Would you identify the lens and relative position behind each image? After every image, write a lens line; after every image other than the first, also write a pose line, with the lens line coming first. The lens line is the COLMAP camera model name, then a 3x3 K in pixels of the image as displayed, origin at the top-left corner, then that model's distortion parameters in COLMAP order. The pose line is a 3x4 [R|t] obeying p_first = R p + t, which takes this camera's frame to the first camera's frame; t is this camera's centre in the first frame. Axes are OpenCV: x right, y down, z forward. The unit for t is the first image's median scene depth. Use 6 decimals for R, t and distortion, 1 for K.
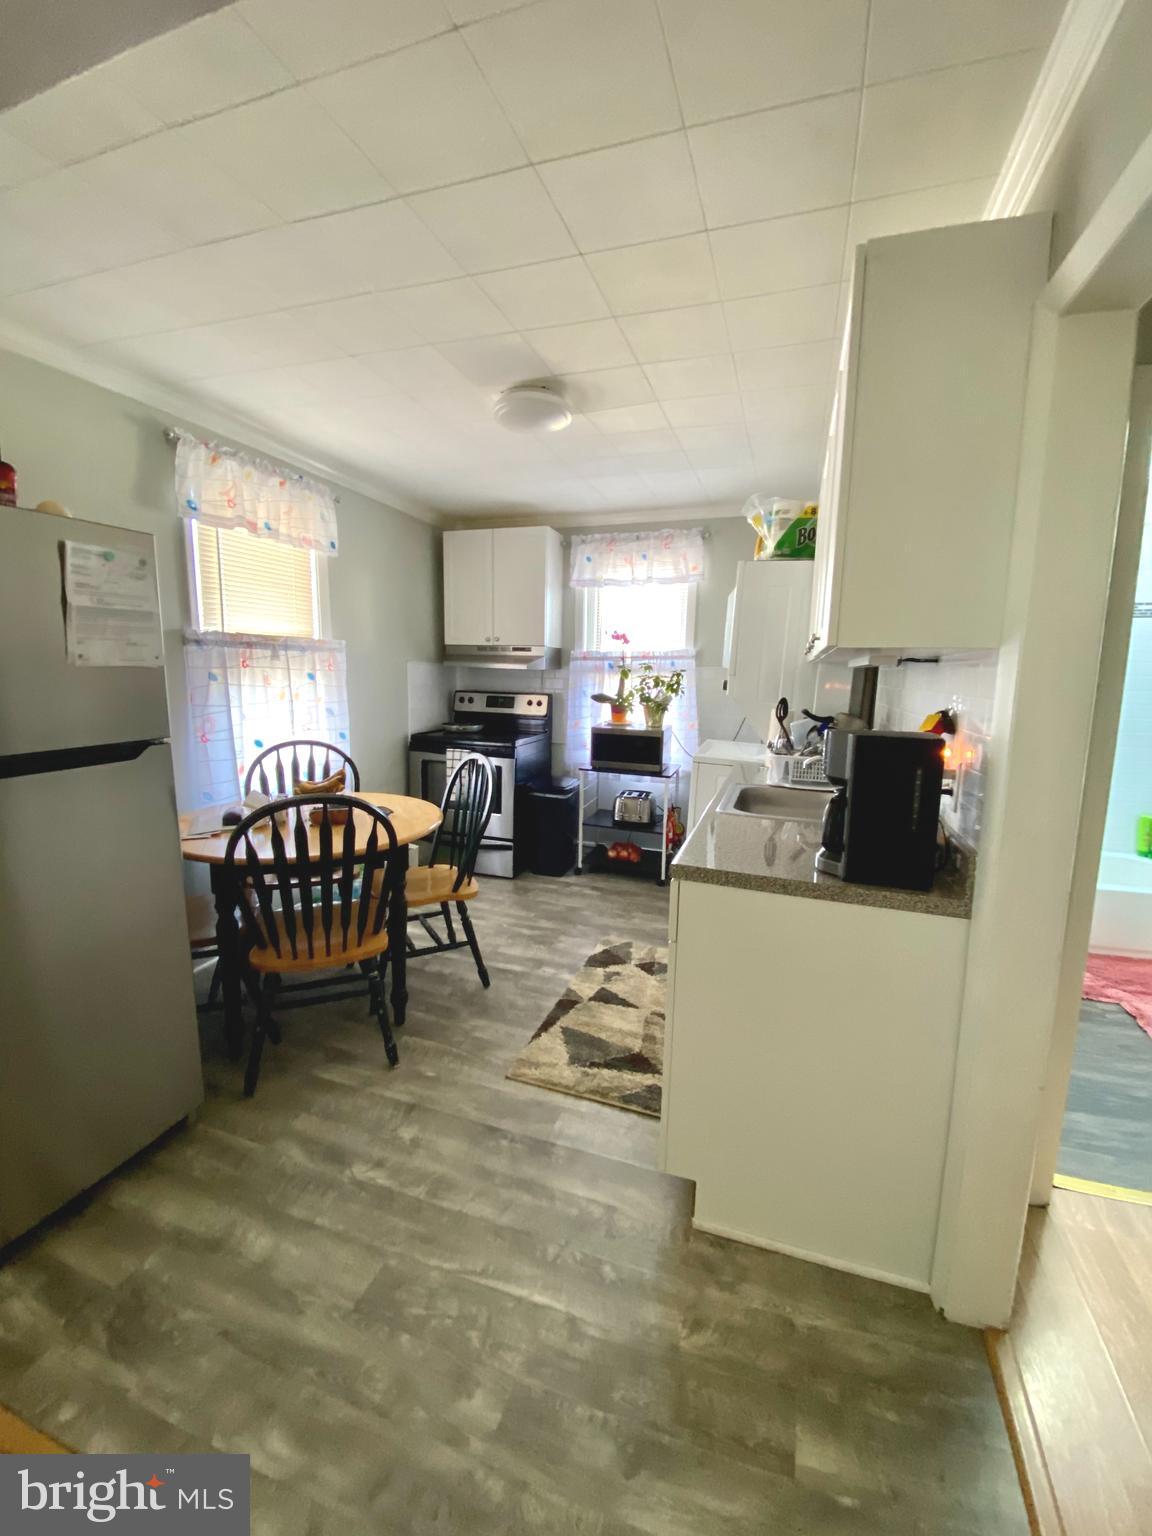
lens RADIAL K [[636.6, 0, 559.2], [0, 636.6, 793.0], [0, 0, 1]] dist [0.033853, -0.030019]
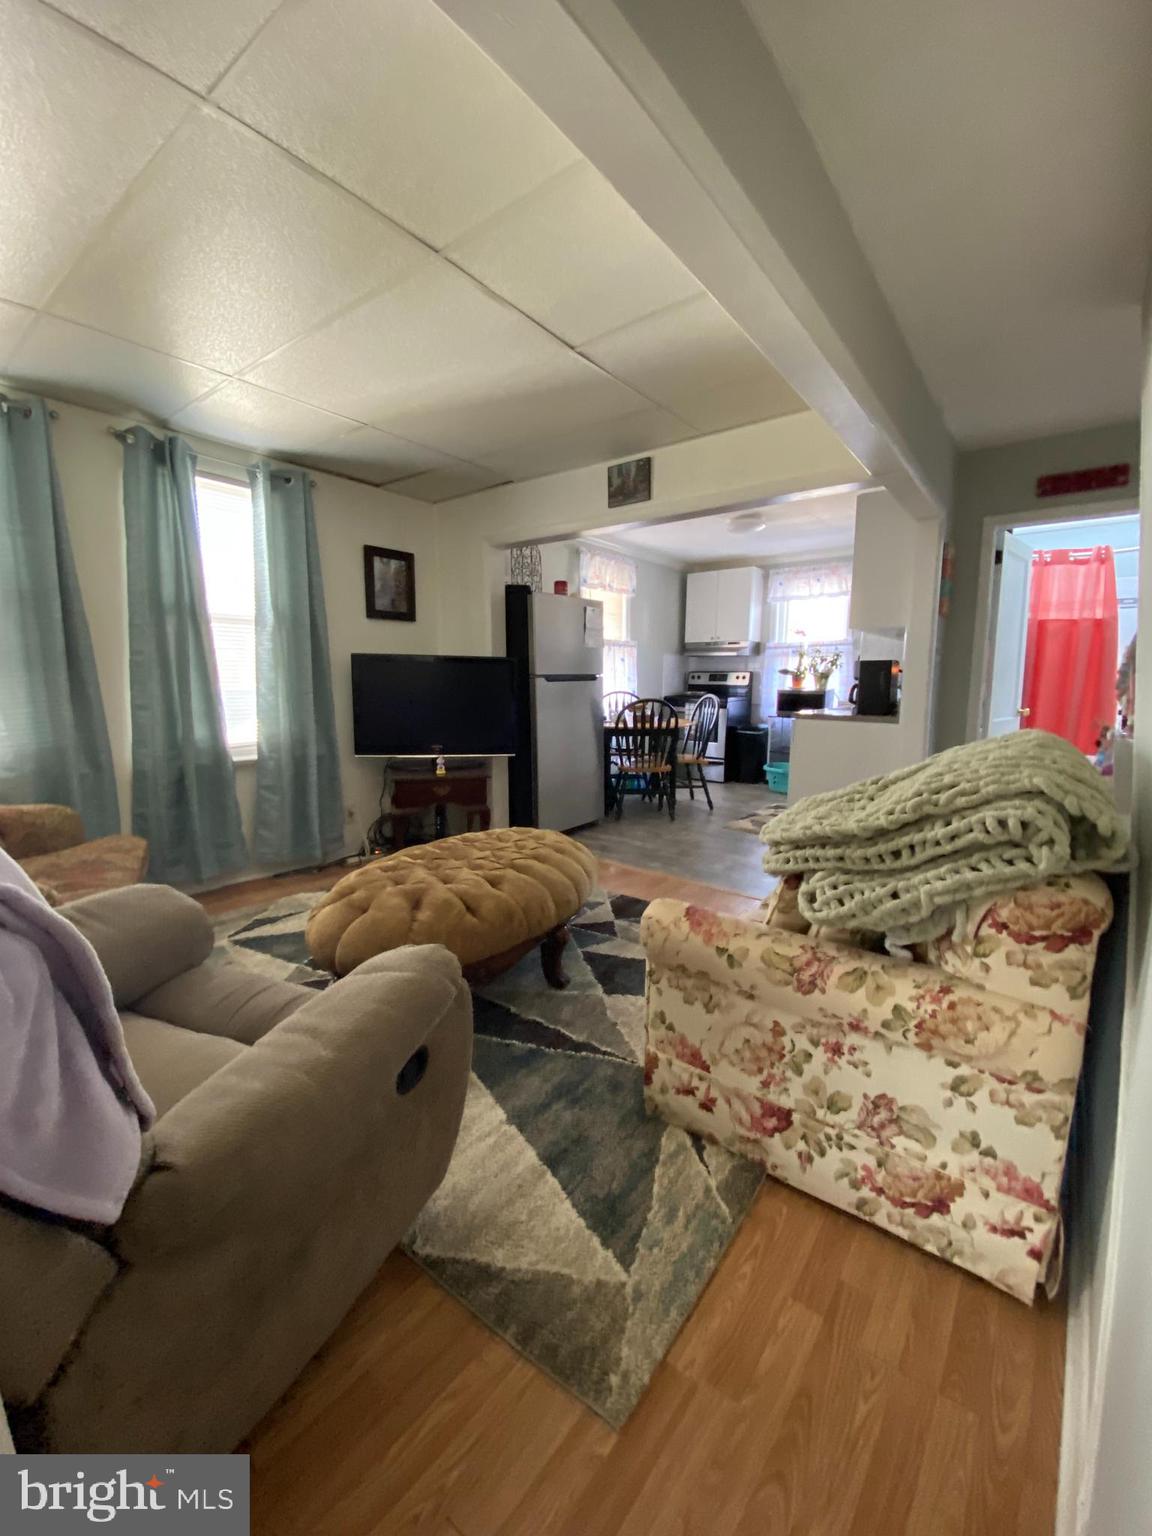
lens RADIAL K [[636.6, 0, 559.2], [0, 636.6, 793.0], [0, 0, 1]] dist [0.033853, -0.030019]
pose [[0.953021, 0.032270, -0.301182, 0.018921], [-0.036394, 0.999305, -0.008092, 0.181312], [0.300711, 0.018673, 0.953532, -0.661954]]
